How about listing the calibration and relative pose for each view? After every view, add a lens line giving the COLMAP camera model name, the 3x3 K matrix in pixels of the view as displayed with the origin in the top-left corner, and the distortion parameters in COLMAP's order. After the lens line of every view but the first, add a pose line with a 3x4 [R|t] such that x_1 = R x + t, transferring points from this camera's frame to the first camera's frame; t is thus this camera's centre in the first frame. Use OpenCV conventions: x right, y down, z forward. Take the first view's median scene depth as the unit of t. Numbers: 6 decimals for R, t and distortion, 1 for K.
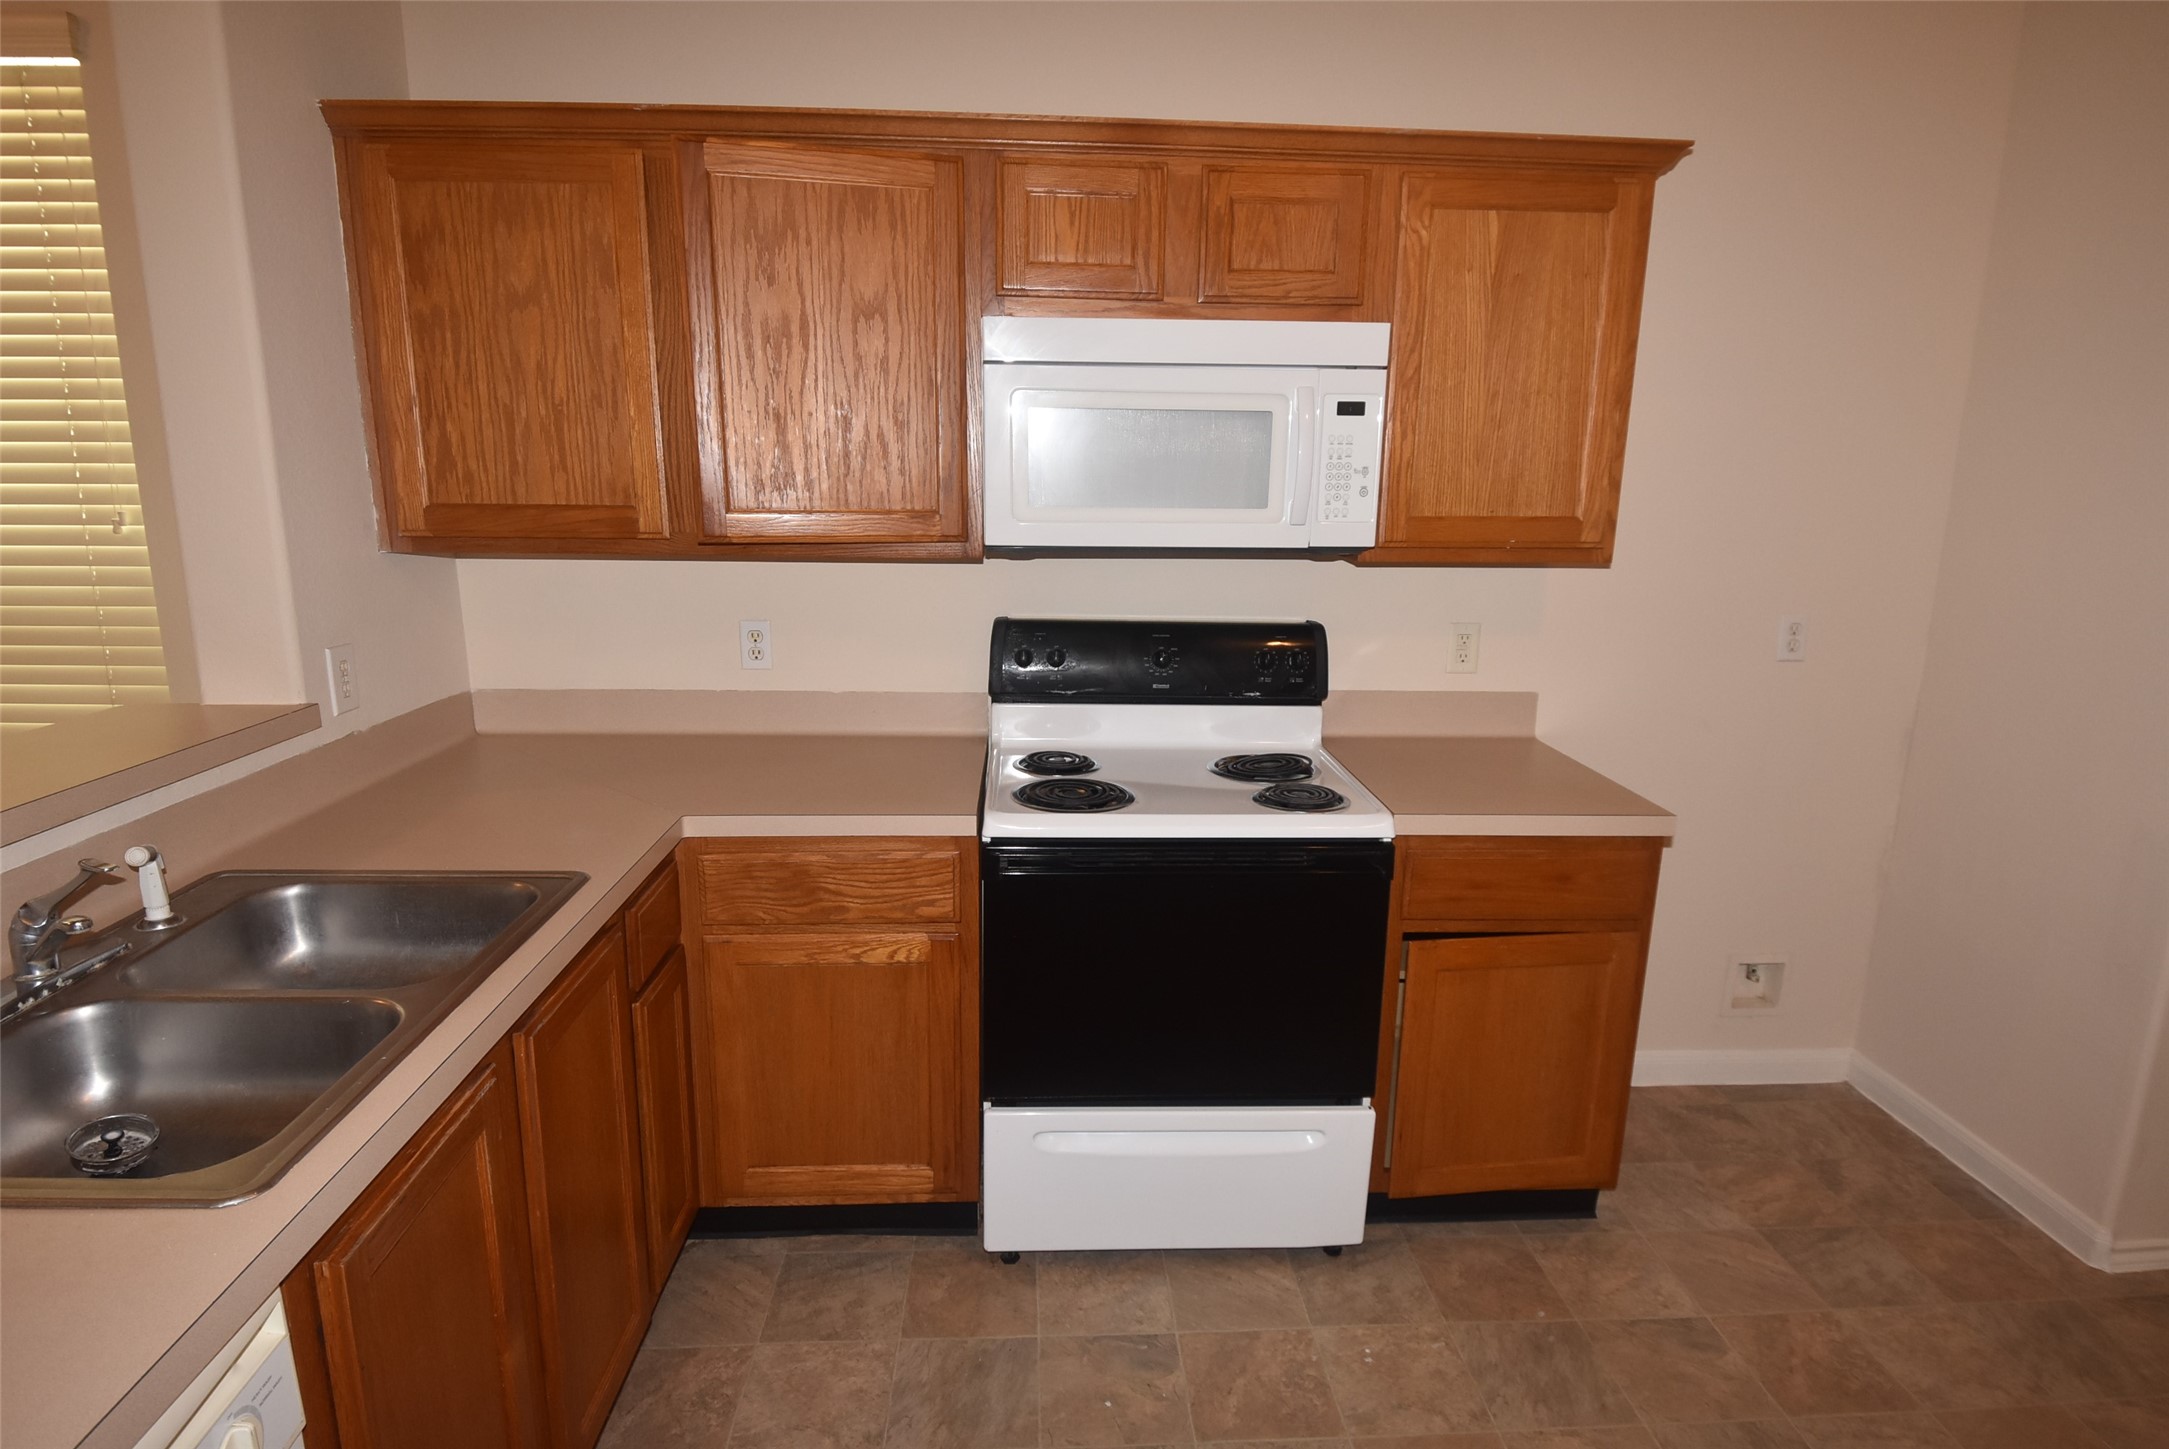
lens RADIAL K [[1170.7, 0, 1096.2], [0, 1170.7, 735.3], [0, 0, 1]] dist [0.008221, -0.023989]
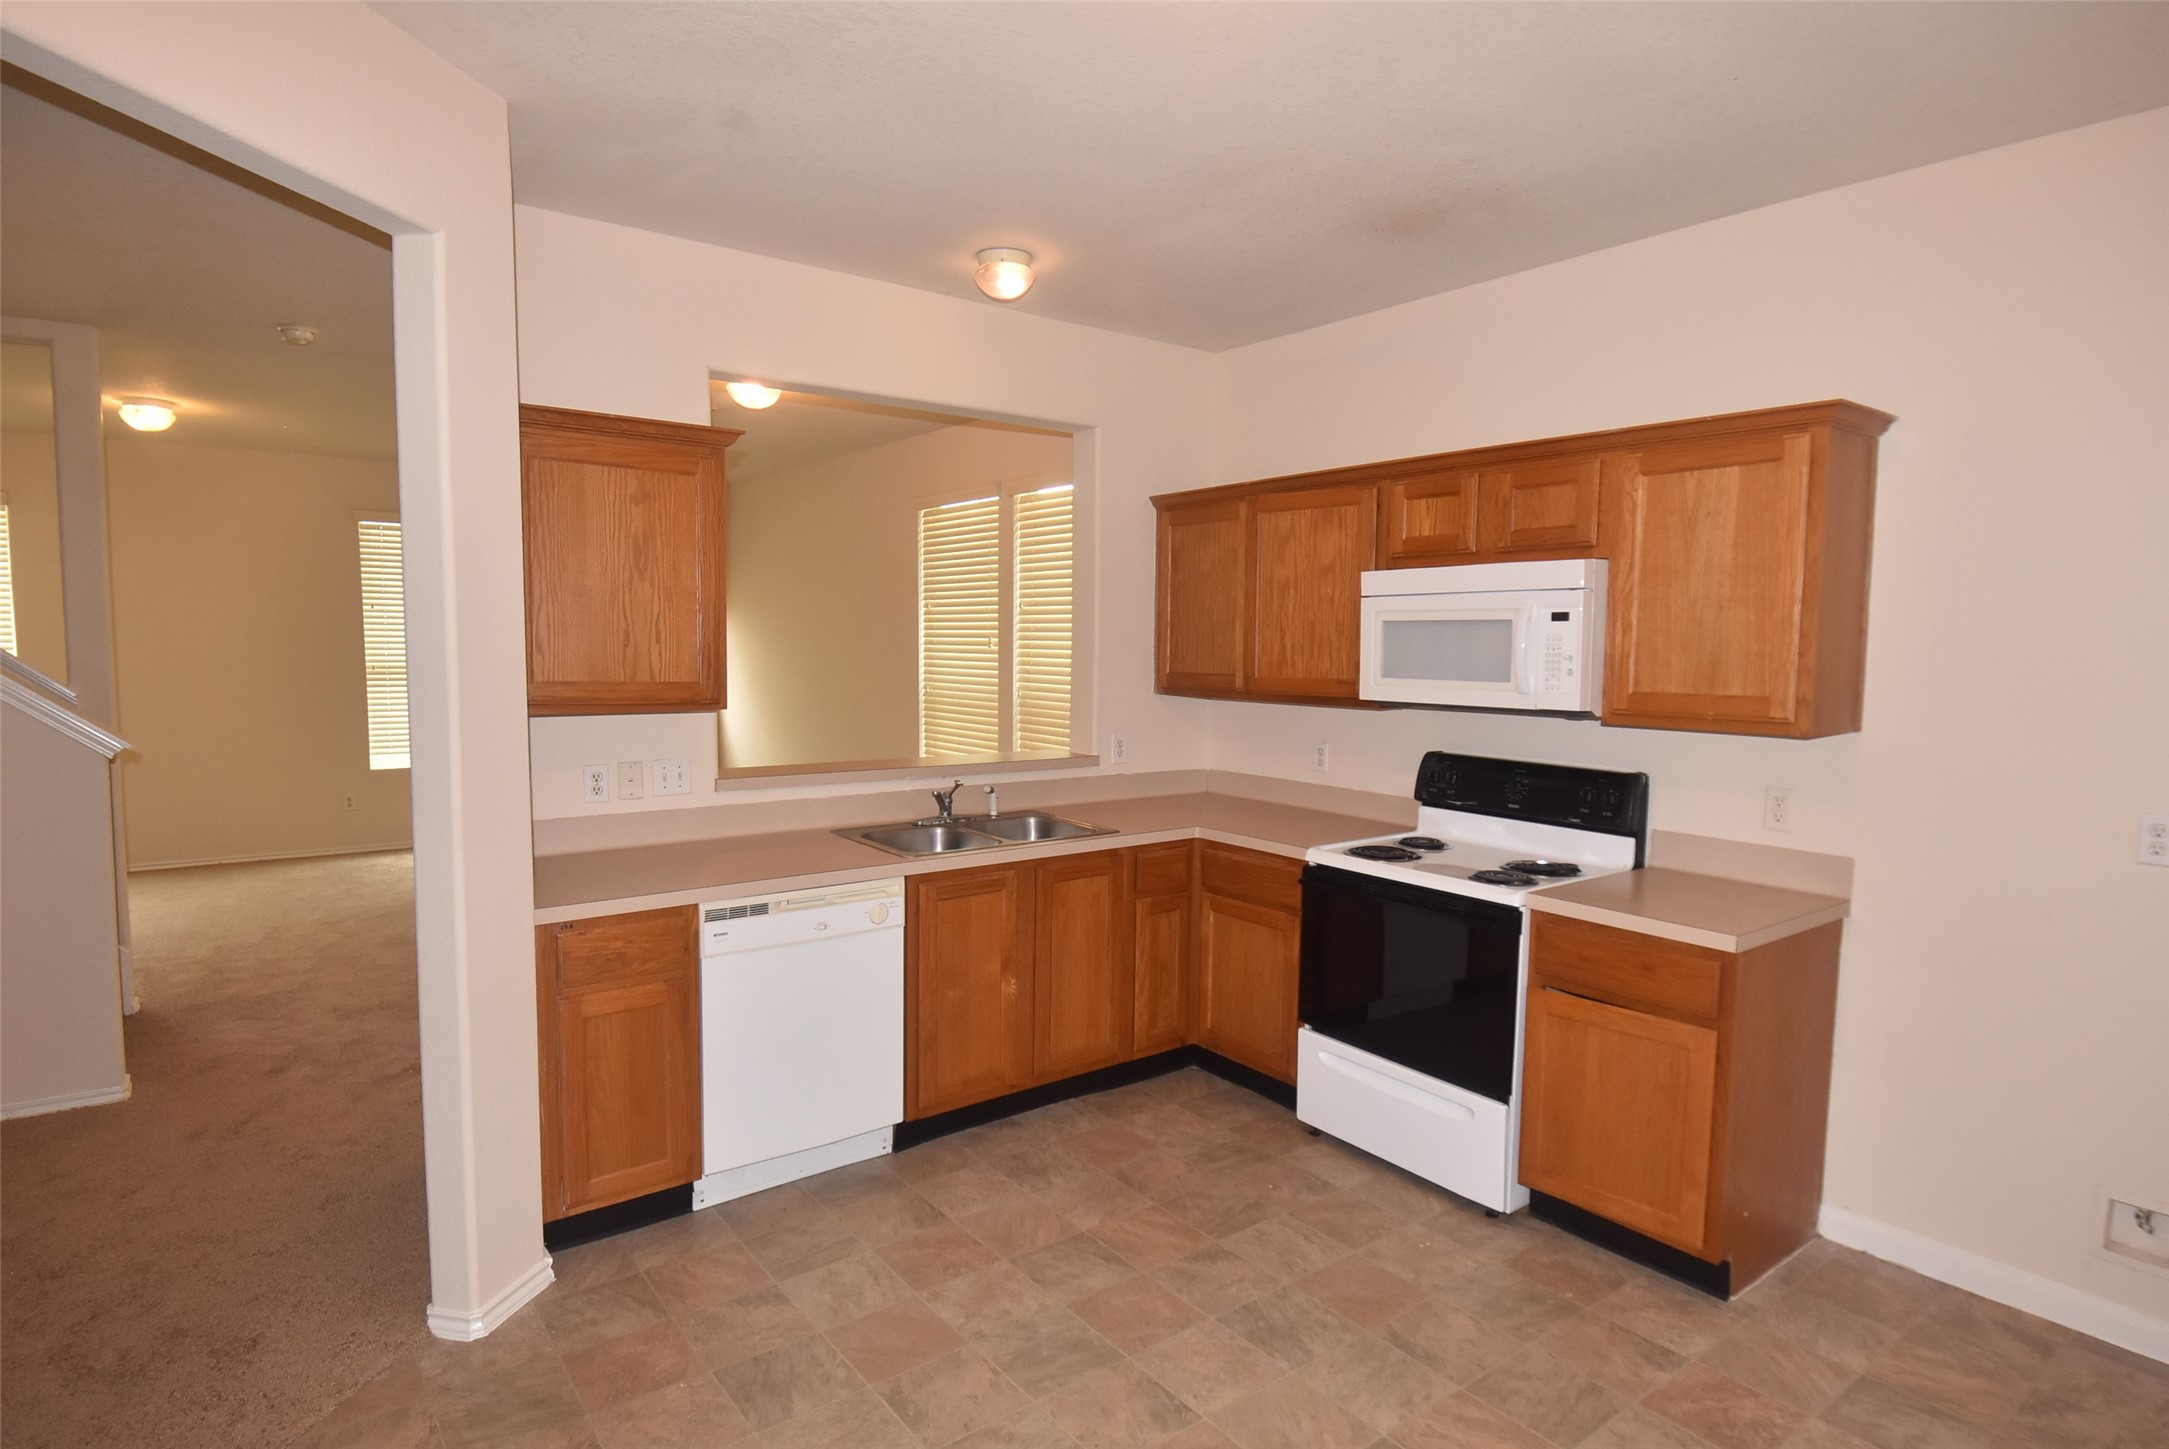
lens RADIAL K [[1170.7, 0, 1084.7], [0, 1170.7, 734.8], [0, 0, 1]] dist [0.008221, -0.023989]
pose [[0.551938, 0.061231, -0.831634, 1.101747], [-0.187443, 0.980888, -0.052182, 0.052786], [0.812545, 0.184685, 0.552867, -0.262173]]
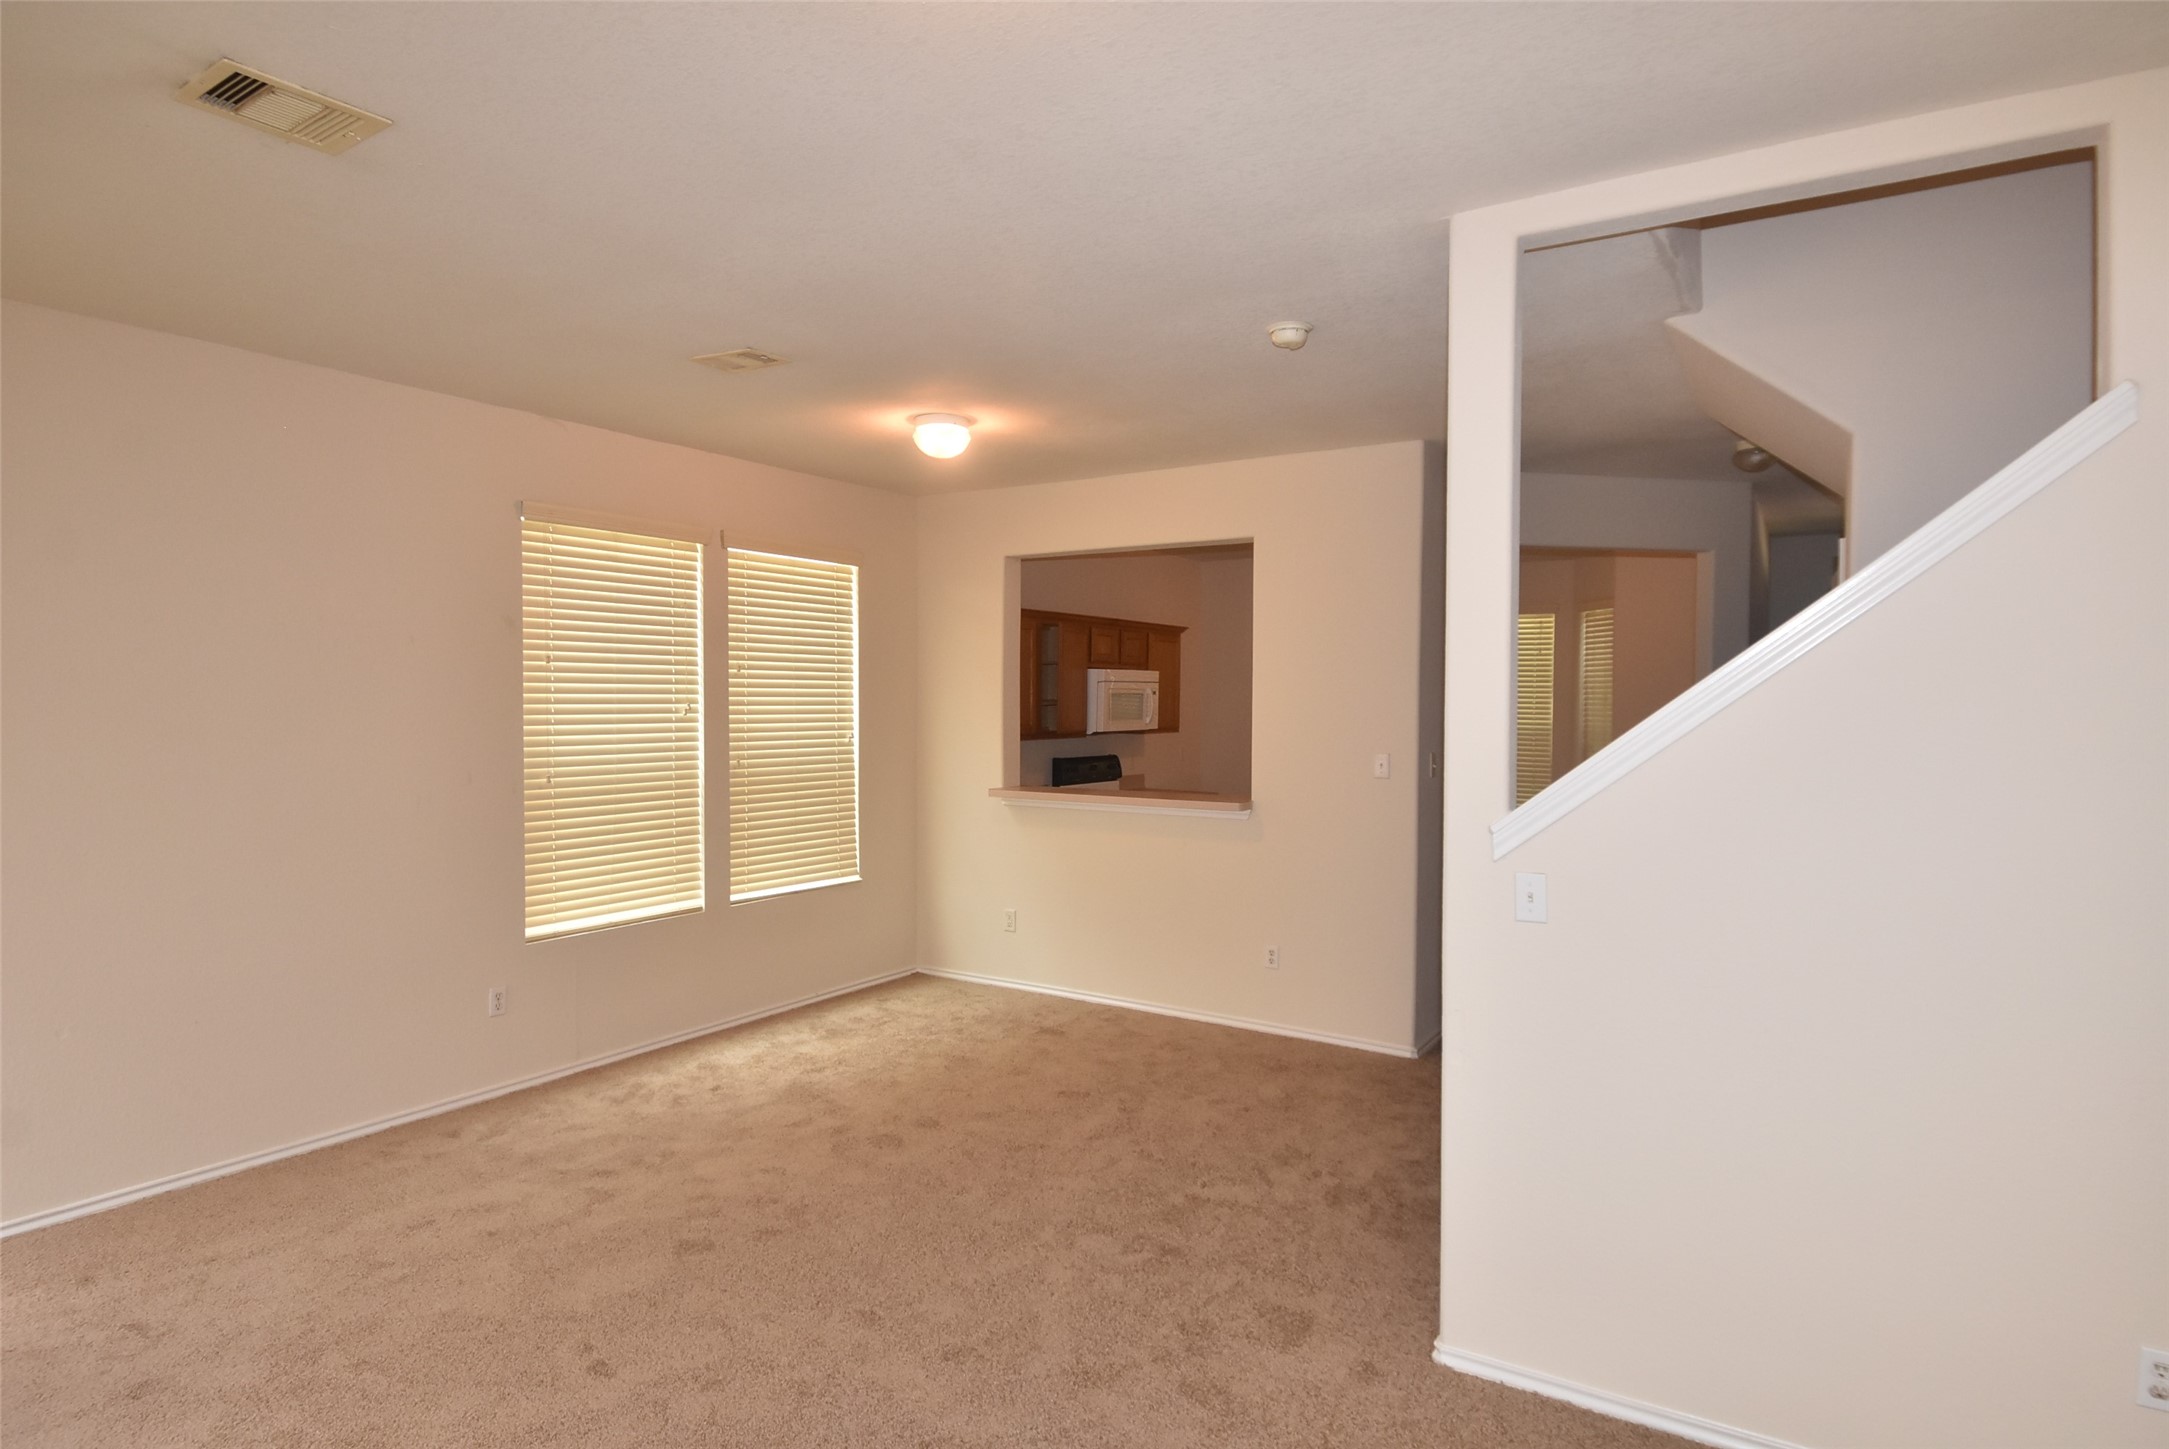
lens RADIAL K [[1170.7, 0, 1113.4], [0, 1170.7, 726.4], [0, 0, 1]] dist [0.008221, -0.023989]
pose [[0.573929, -0.031823, 0.818287, -2.933287], [0.182244, 0.979149, -0.089743, 0.140107], [-0.798369, 0.200634, 0.567762, -1.008860]]
